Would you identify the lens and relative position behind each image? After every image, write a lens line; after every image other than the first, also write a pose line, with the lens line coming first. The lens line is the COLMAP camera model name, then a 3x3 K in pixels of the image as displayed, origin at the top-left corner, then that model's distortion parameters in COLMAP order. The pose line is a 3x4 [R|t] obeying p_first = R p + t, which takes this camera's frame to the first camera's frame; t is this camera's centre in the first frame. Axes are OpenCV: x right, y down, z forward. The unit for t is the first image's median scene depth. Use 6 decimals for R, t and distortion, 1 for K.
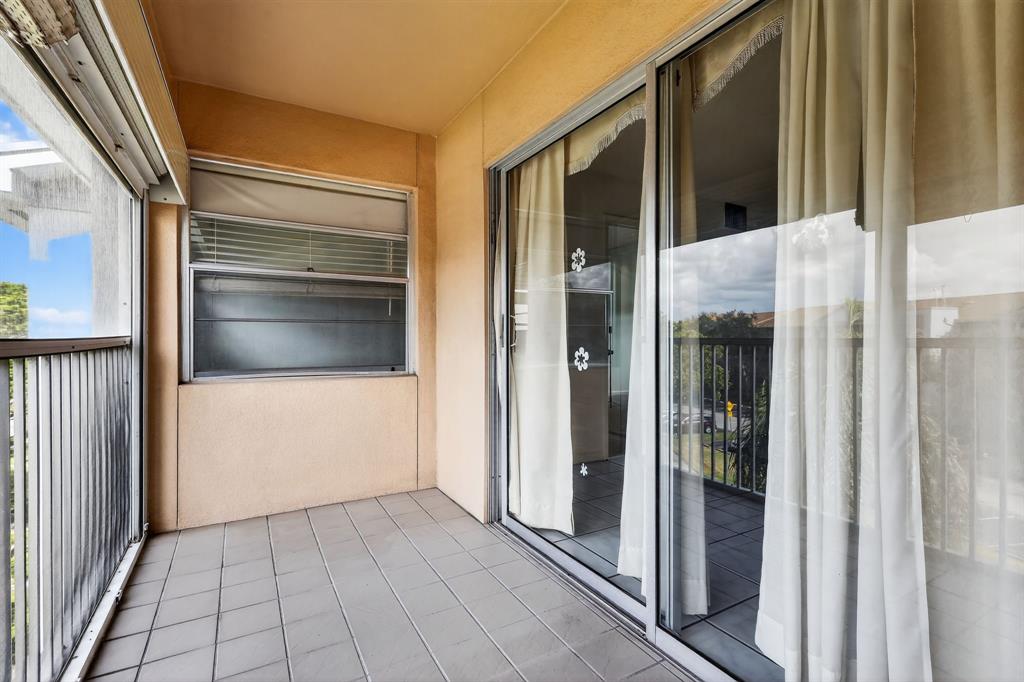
lens RADIAL K [[471.7, 0, 517.0], [0, 471.7, 340.1], [0, 0, 1]] dist [-0.000558, 0.001327]
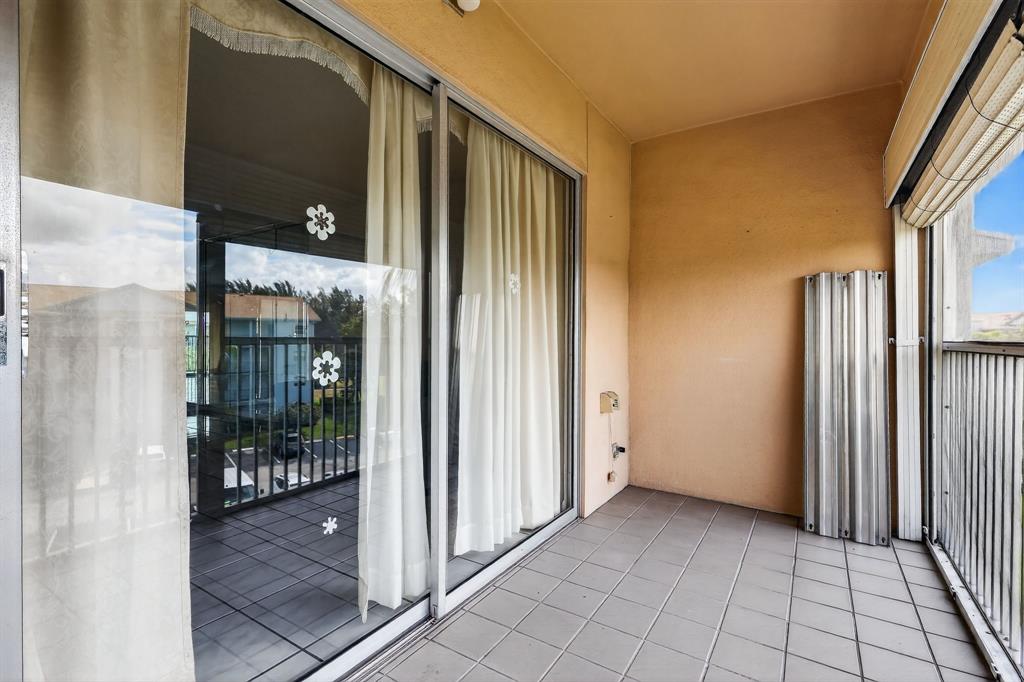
lens RADIAL K [[471.7, 0, 518.6], [0, 471.7, 343.1], [0, 0, 1]] dist [-0.000558, 0.001327]
pose [[-0.471671, -0.004009, 0.881766, -0.457309], [-0.000864, 0.999991, 0.004084, 0.000305], [-0.881774, 0.001165, -0.471670, 0.815978]]
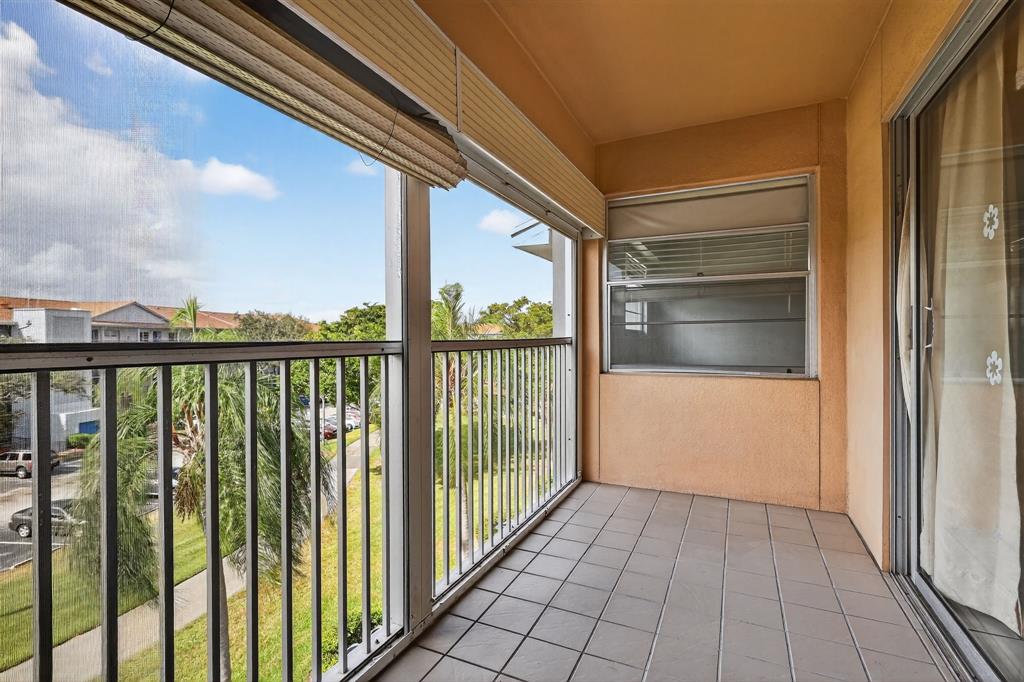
lens RADIAL K [[471.7, 0, 511.3], [0, 471.7, 341.4], [0, 0, 1]] dist [-0.000558, 0.001327]
pose [[0.570214, 0.001600, -0.821494, 0.225370], [0.002842, 0.999988, 0.003920, -0.002272], [0.821491, -0.004570, 0.570203, 0.034471]]
